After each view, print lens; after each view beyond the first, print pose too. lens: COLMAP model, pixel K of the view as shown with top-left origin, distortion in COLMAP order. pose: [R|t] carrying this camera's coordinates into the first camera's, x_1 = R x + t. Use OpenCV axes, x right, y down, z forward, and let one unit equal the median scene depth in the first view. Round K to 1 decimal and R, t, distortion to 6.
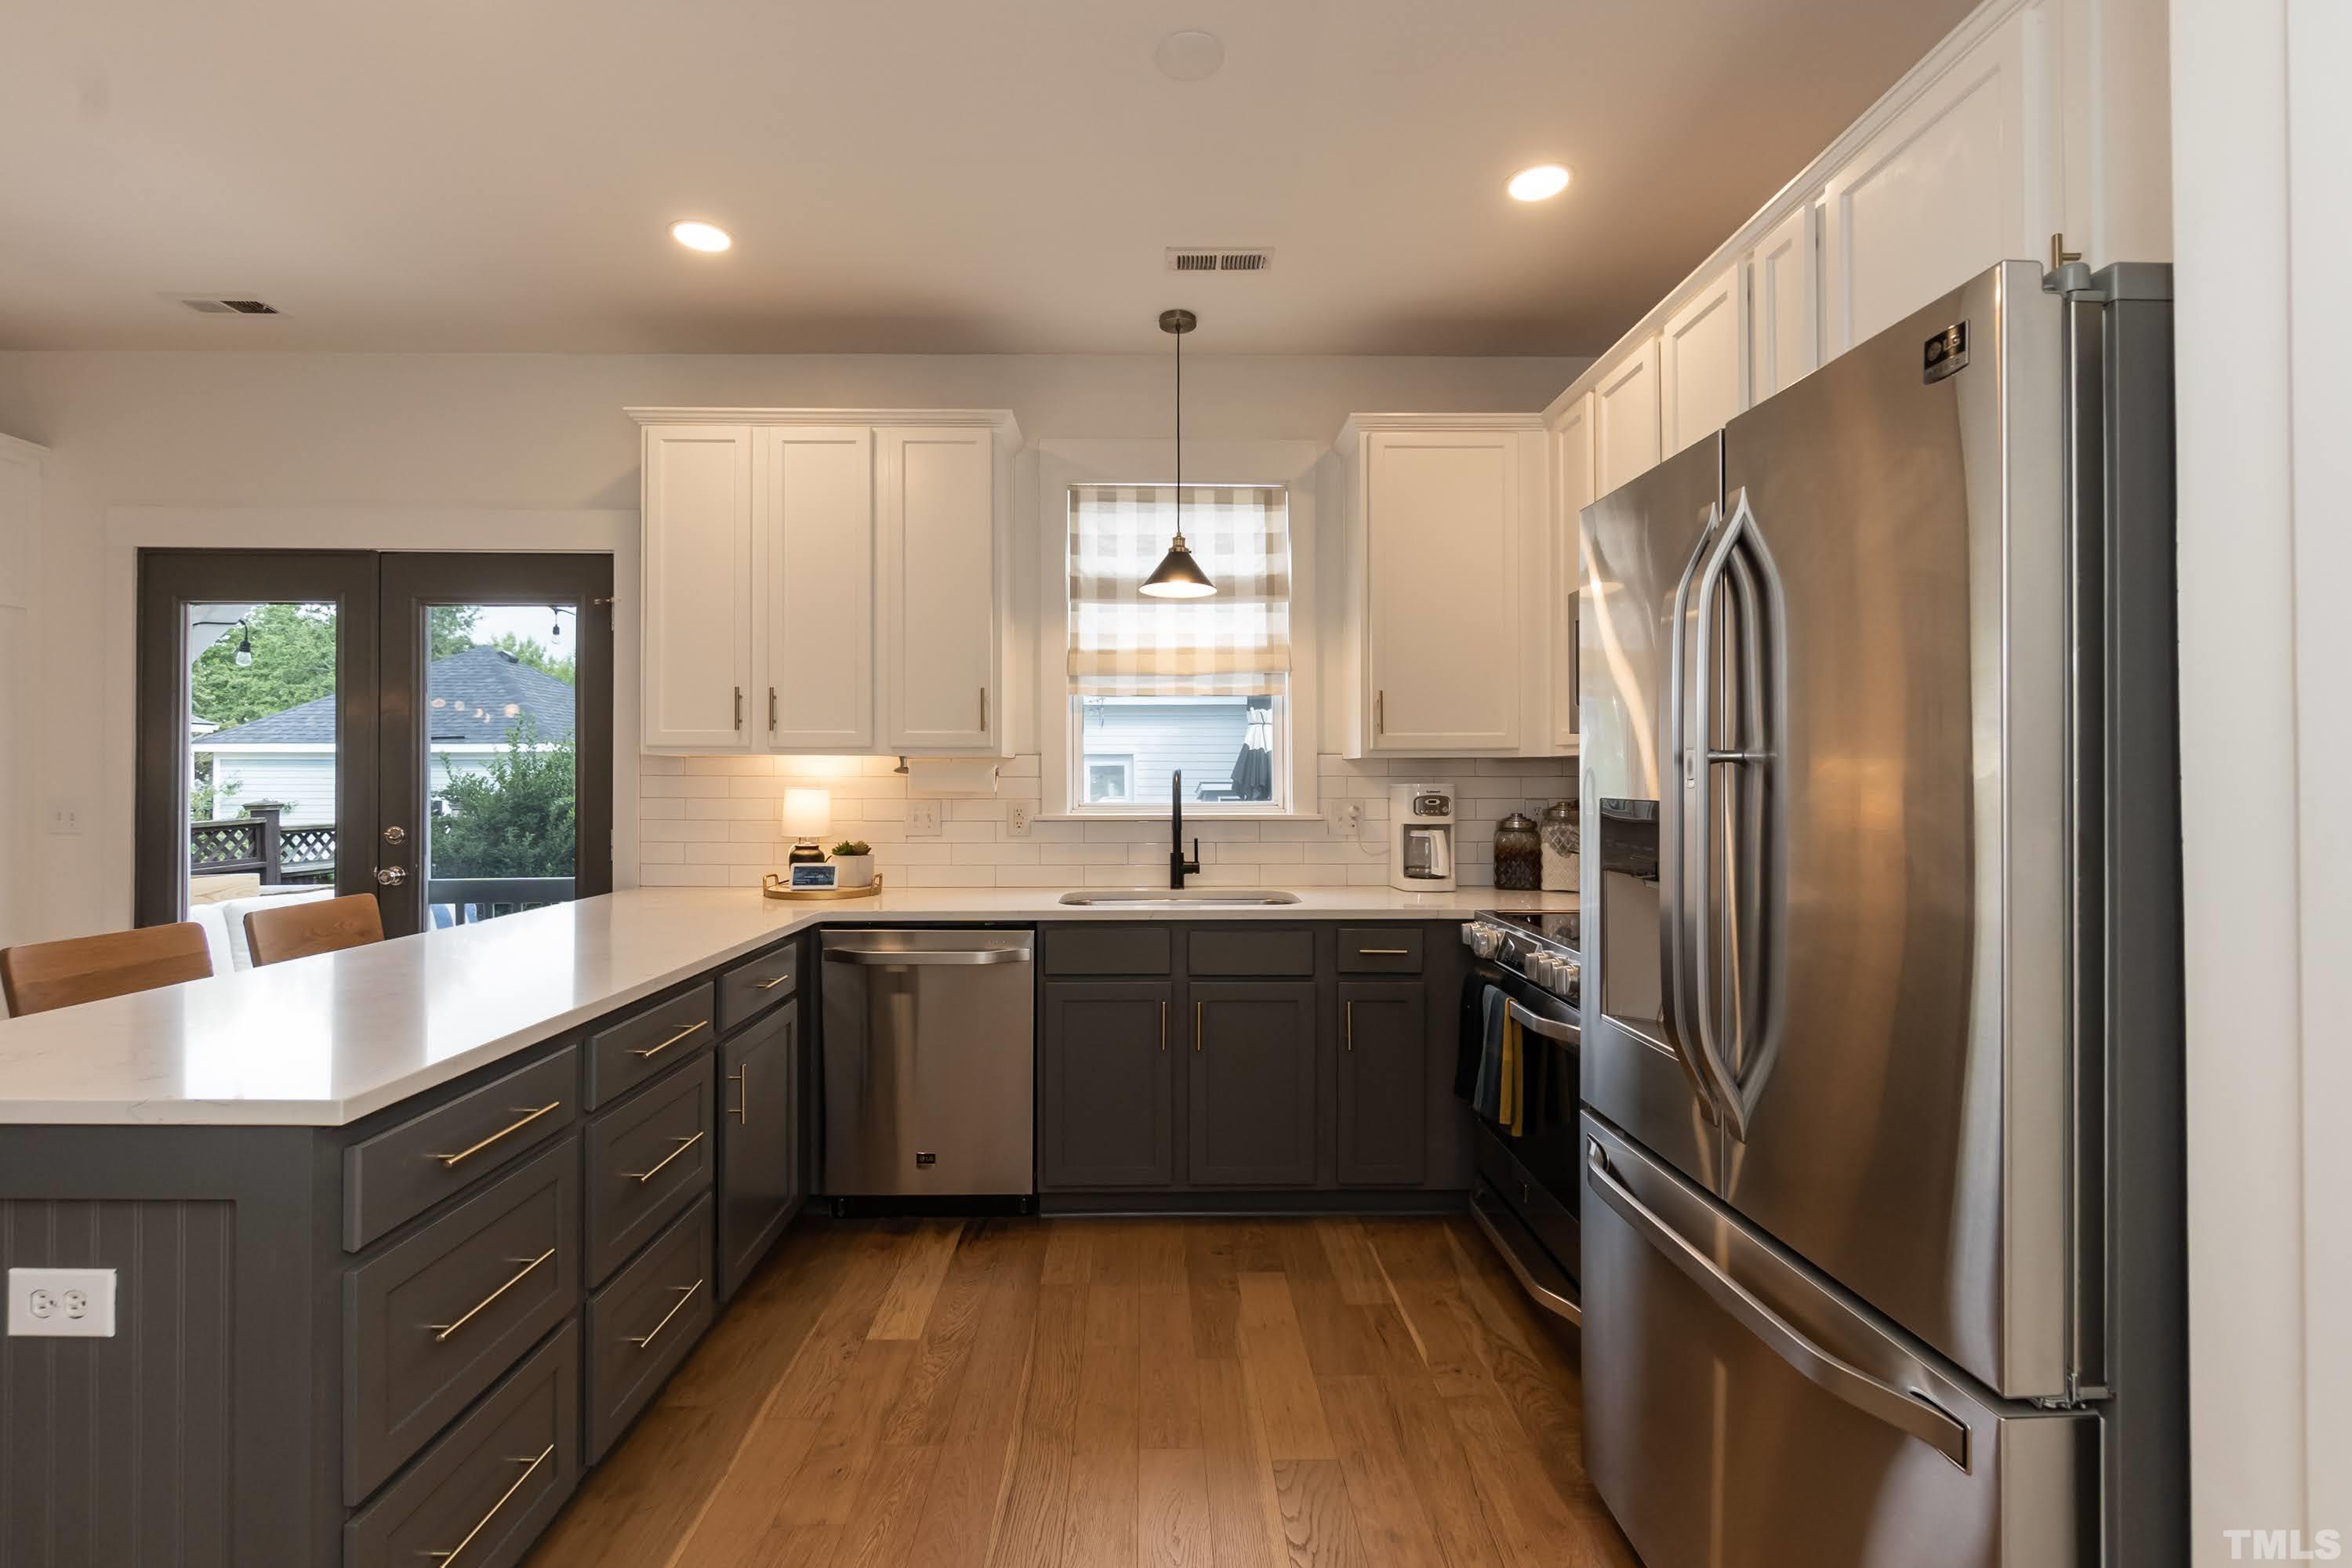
lens RADIAL K [[1034.2, 0, 1180.0], [0, 1034.2, 775.0], [0, 0, 1]] dist [-0.002906, -0.000239]
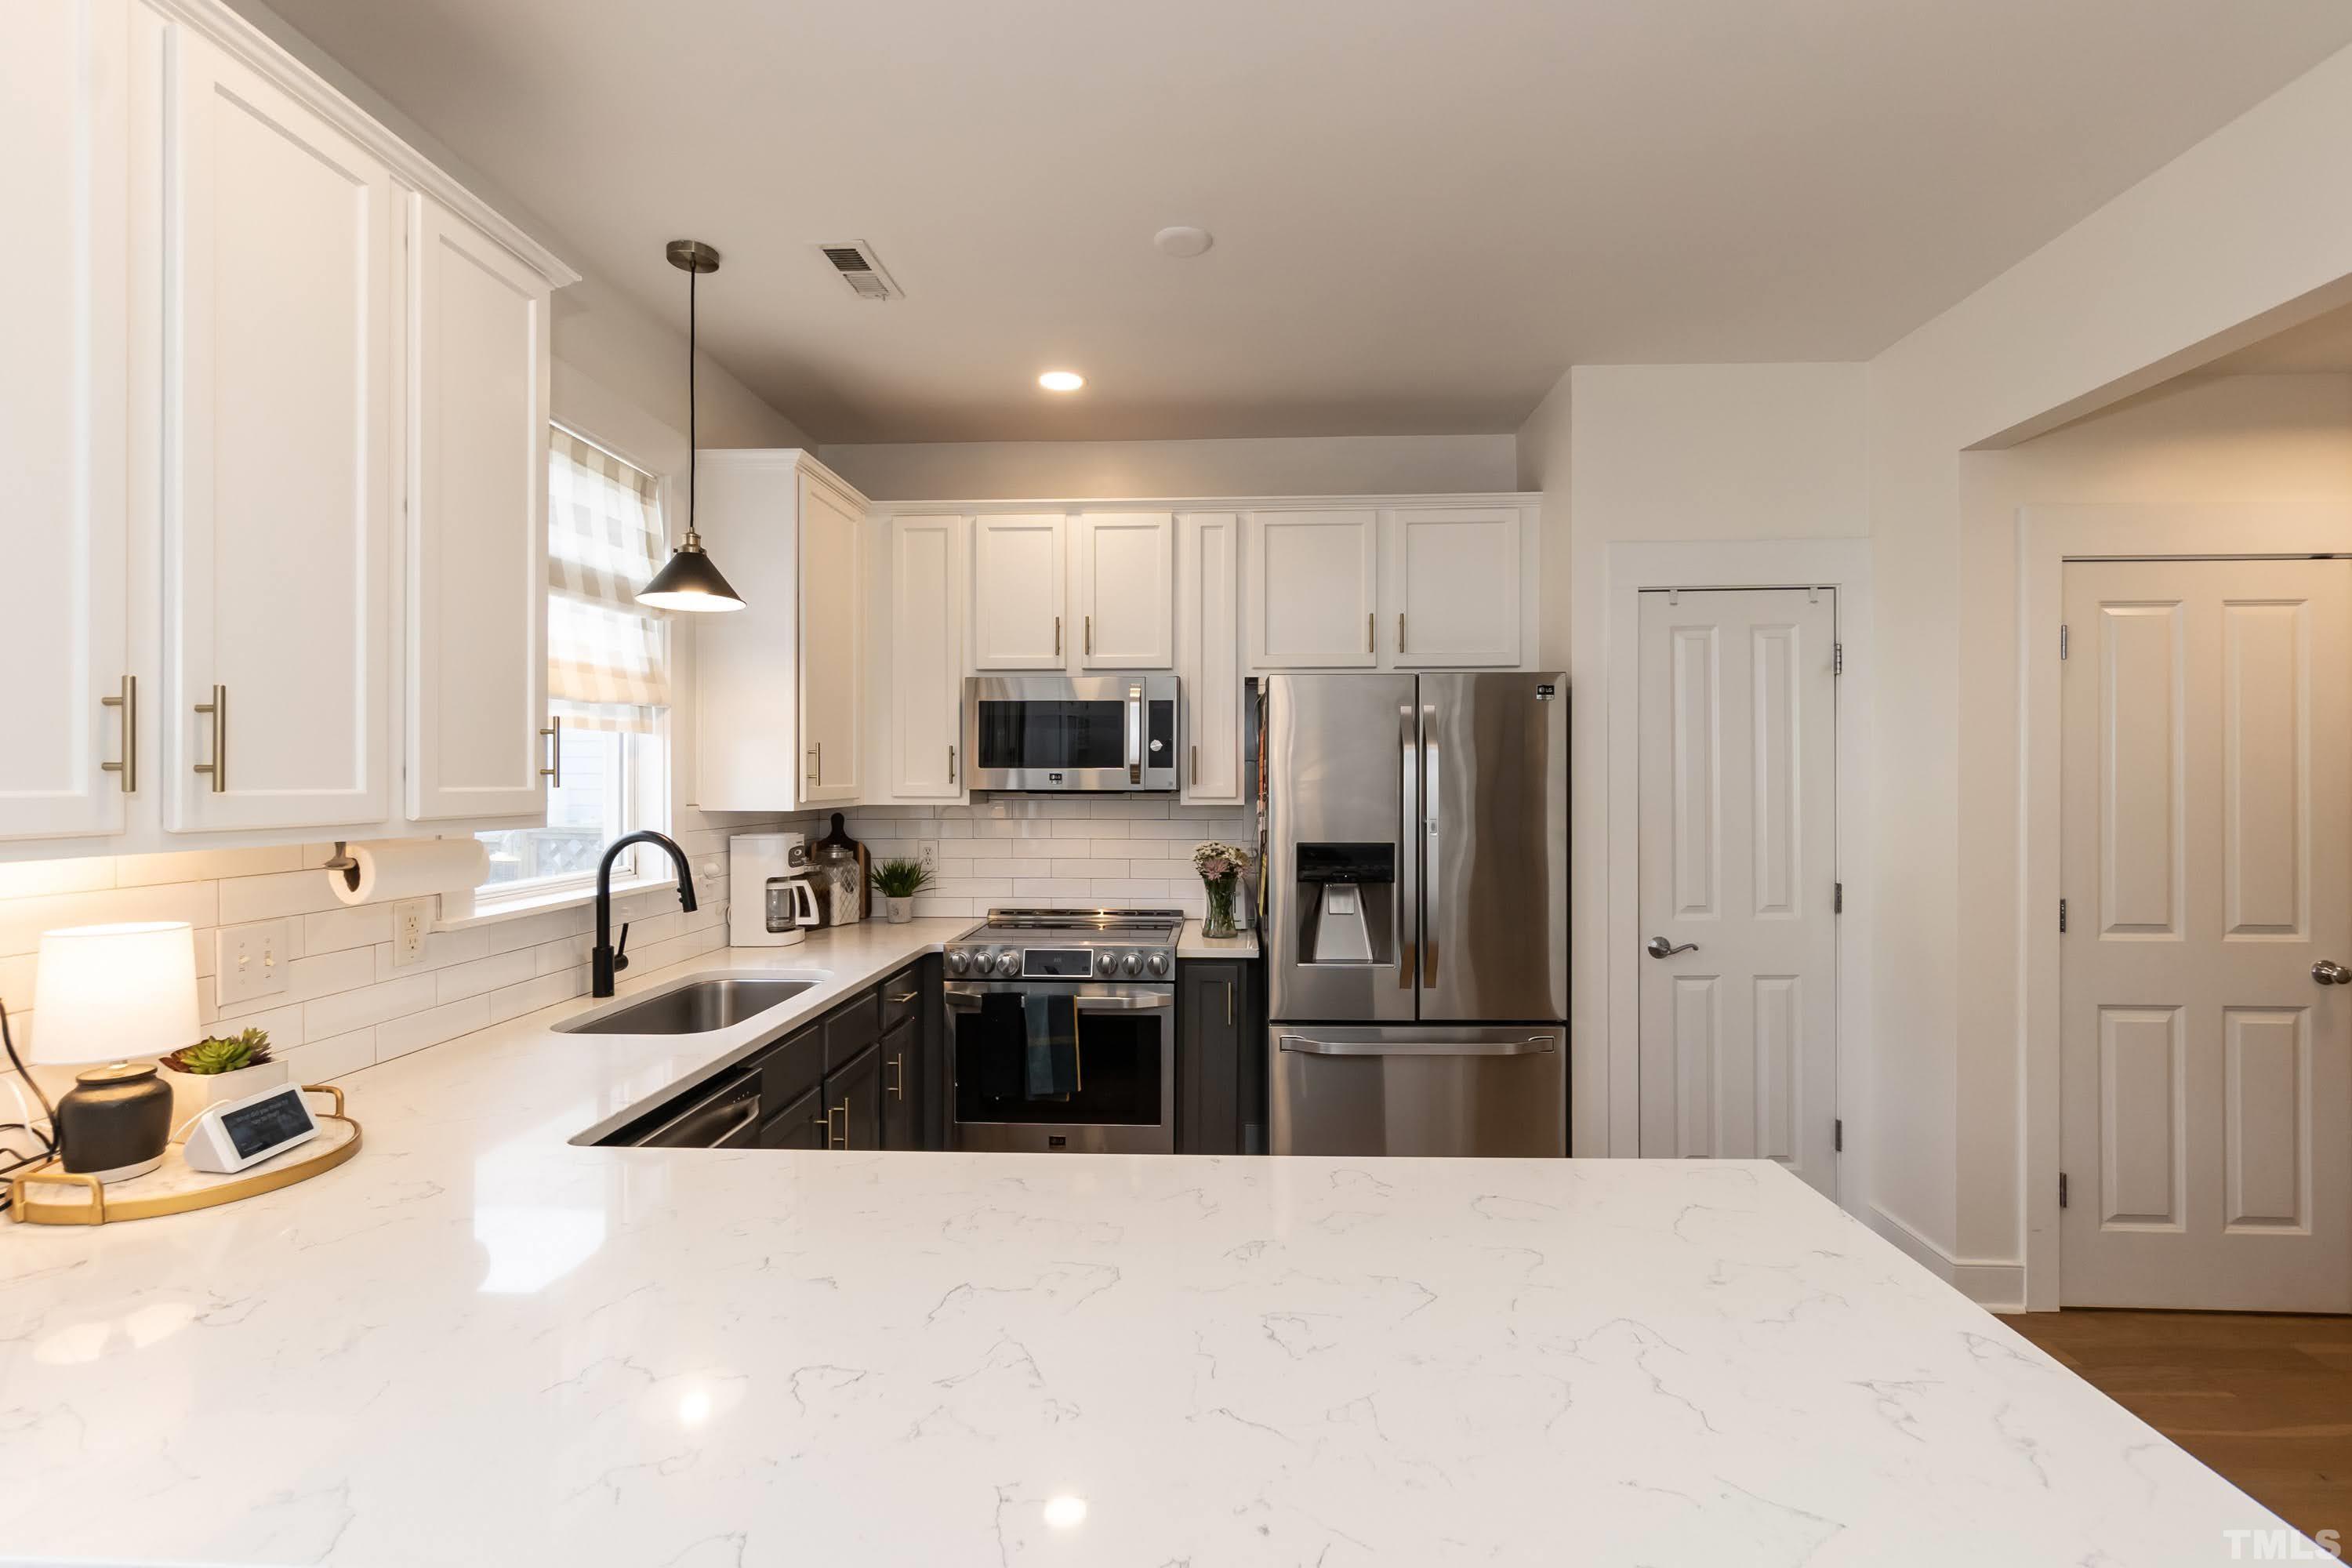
lens RADIAL K [[1021.3, 0, 1188.4], [0, 1021.3, 778.6], [0, 0, 1]] dist [-0.000636, 0.000121]
pose [[0.076845, 0.000272, 0.997043, -0.718892], [-0.002334, 0.999997, -0.000093, -0.046145], [-0.997040, -0.002320, 0.076845, 0.555221]]
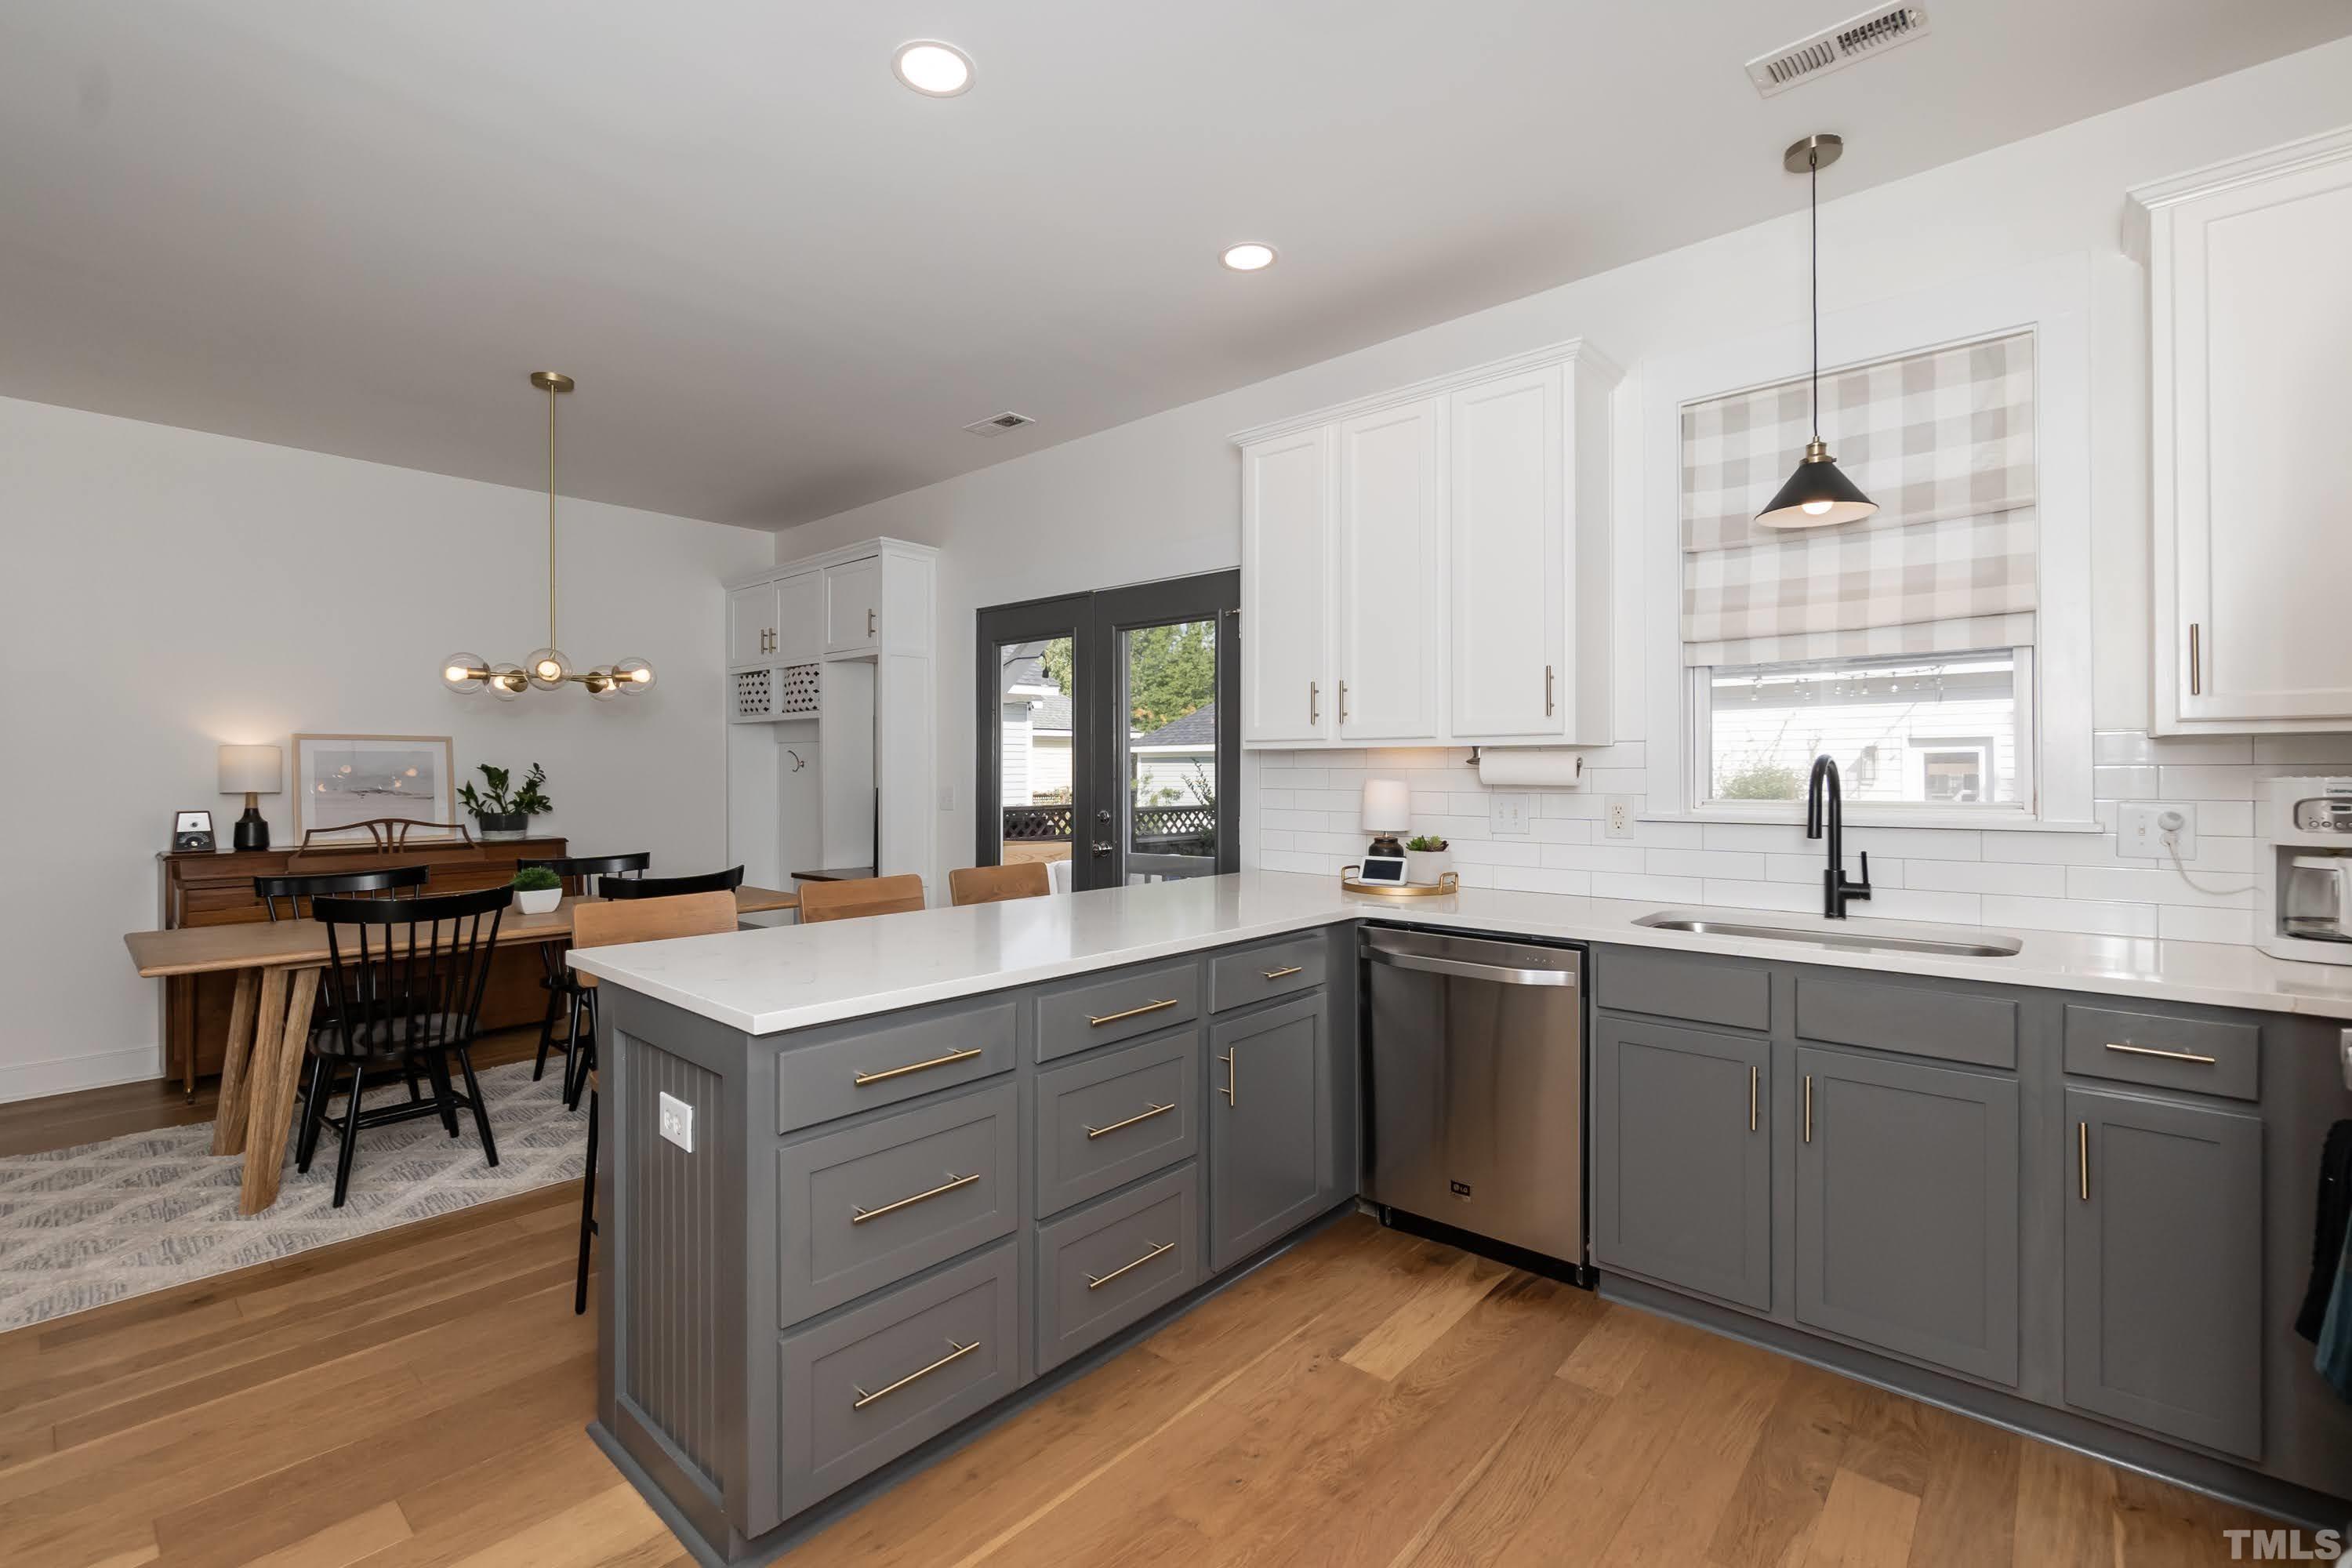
lens RADIAL K [[1040.8, 0, 1169.6], [0, 1040.8, 771.4], [0, 0, 1]] dist [-0.002669, -0.000253]
pose [[0.729475, -0.001770, -0.684005, 0.165615], [0.004199, 0.999989, 0.001890, 0.001580], [0.683995, -0.004250, 0.729474, 0.137055]]
